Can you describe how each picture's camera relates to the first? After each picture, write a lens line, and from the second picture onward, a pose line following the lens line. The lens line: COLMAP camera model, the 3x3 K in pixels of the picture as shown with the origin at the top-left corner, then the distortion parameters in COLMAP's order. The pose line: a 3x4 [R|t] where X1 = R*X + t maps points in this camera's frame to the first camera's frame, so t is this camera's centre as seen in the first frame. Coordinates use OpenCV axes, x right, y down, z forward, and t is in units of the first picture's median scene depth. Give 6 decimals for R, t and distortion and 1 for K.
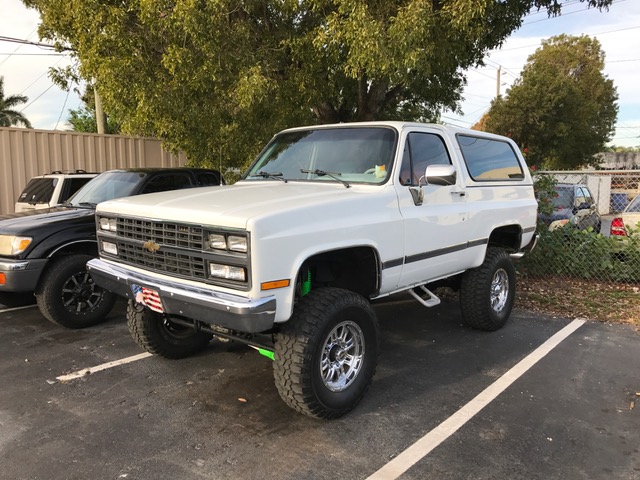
lens RADIAL K [[528.7, 0, 316.3], [0, 528.7, 238.1], [0, 0, 1]] dist [0.011161, -0.003040]
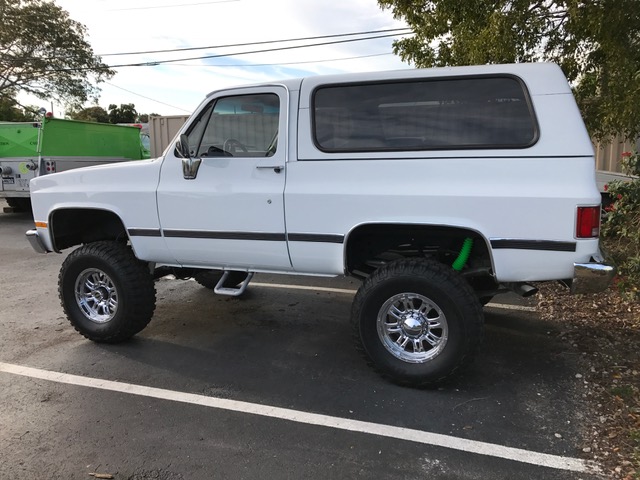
lens RADIAL K [[529.4, 0, 320.0], [0, 529.4, 240.0], [0, 0, 1]] dist [0.008503, -0.004591]
pose [[0.334986, 0.183499, -0.924182, 1.144564], [-0.071822, 0.982972, 0.169139, -0.130552], [0.939482, 0.009717, 0.342462, 0.896867]]
